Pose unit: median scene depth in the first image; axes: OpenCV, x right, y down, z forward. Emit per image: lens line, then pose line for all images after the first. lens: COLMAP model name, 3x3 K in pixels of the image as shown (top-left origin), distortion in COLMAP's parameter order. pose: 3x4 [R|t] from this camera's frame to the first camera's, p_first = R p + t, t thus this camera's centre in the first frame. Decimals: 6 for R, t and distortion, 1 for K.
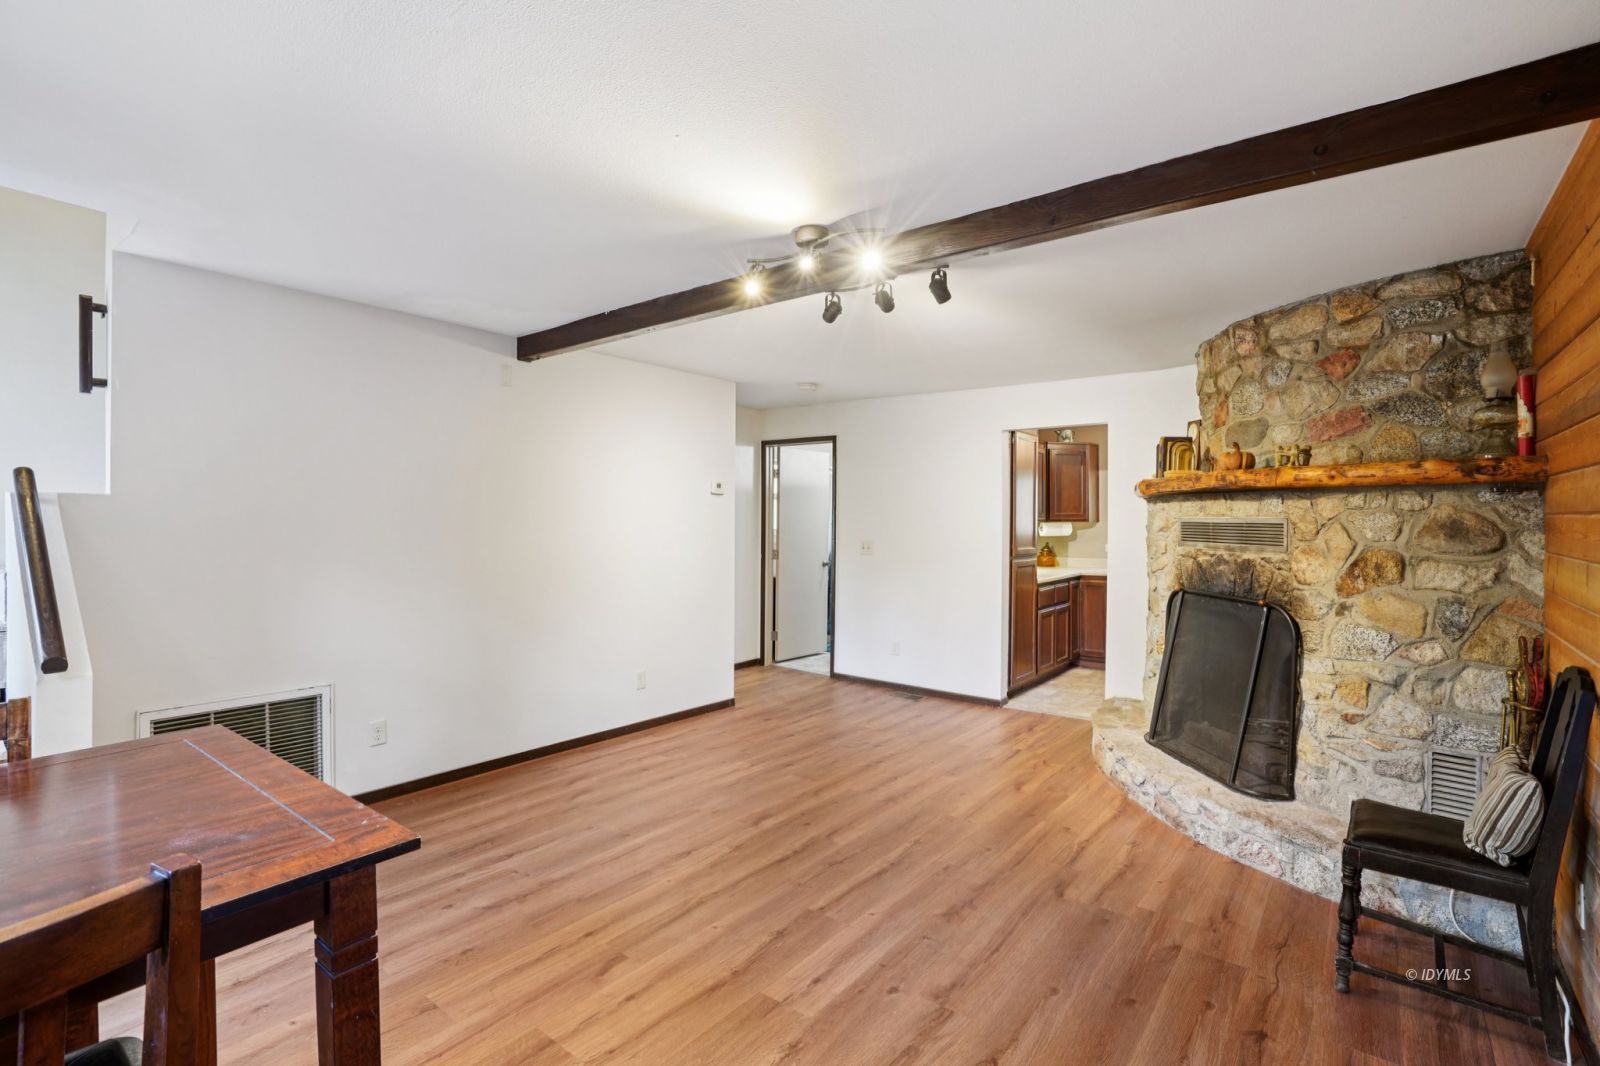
lens RADIAL K [[744.9, 0, 795.5], [0, 744.9, 526.1], [0, 0, 1]] dist [-0.039338, 0.000662]
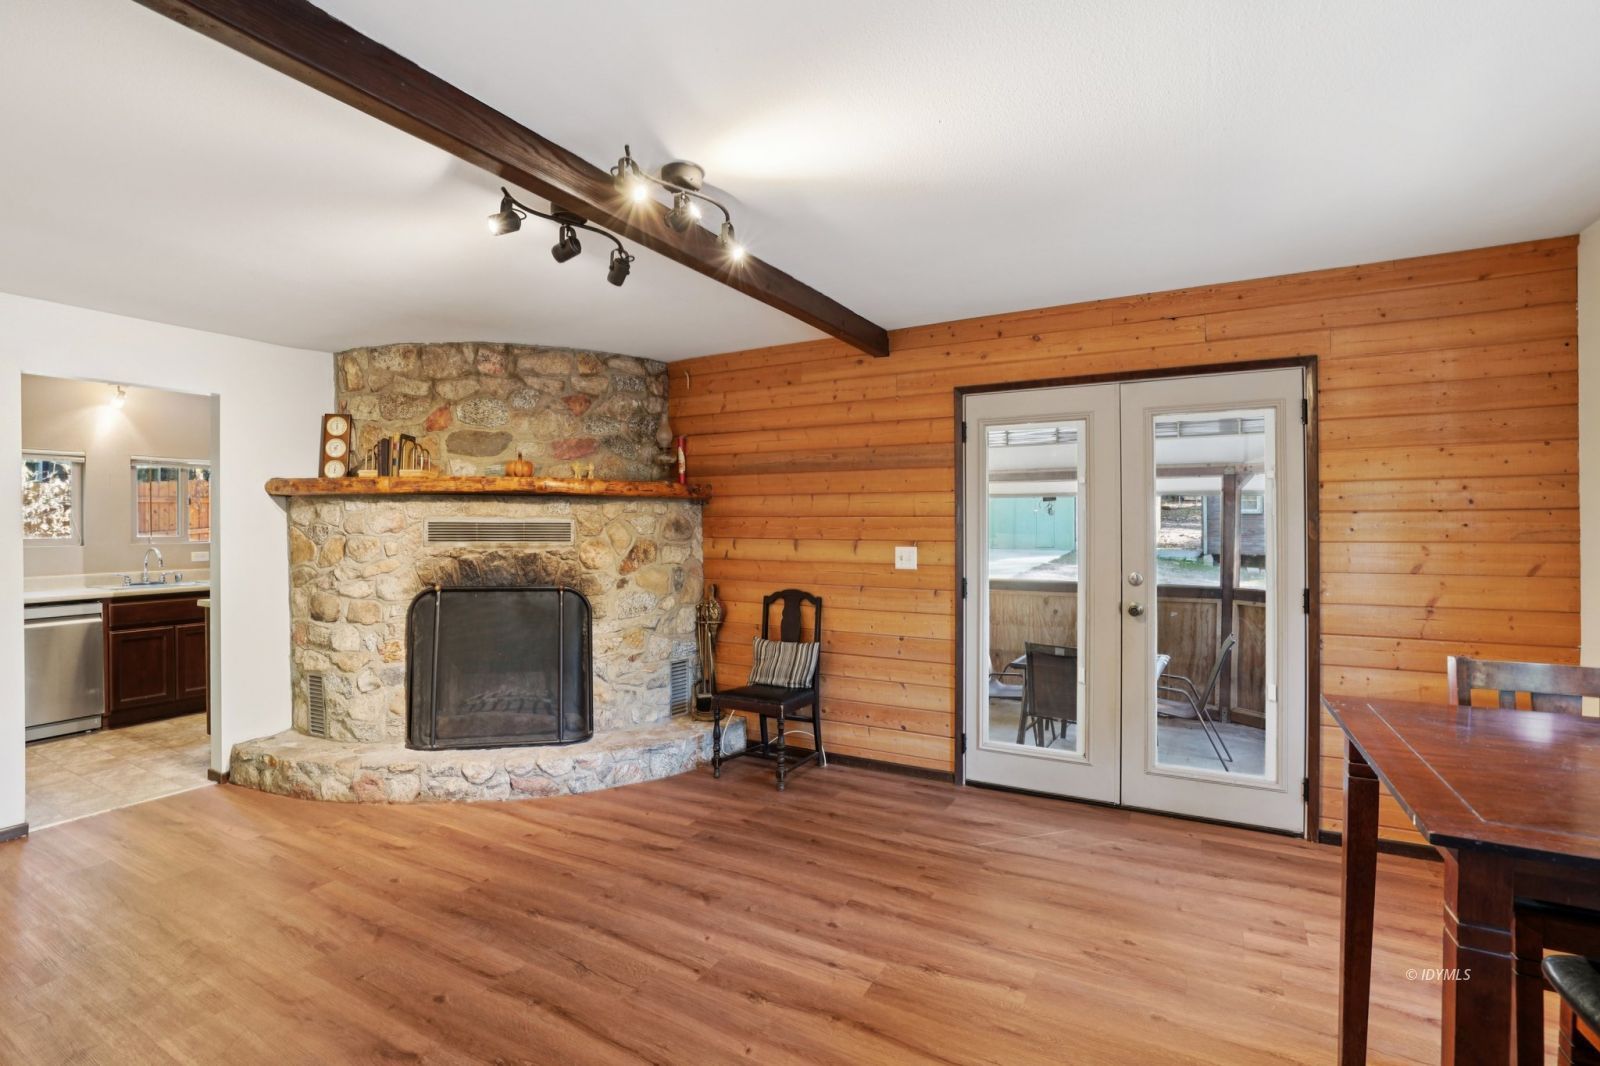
lens RADIAL K [[744.9, 0, 795.5], [0, 744.9, 526.1], [0, 0, 1]] dist [-0.039338, 0.000662]
pose [[-0.161914, -0.003890, 0.986797, -0.710744], [0.009770, 0.999937, 0.005545, -0.001321], [-0.986757, 0.010539, -0.161865, 0.880783]]
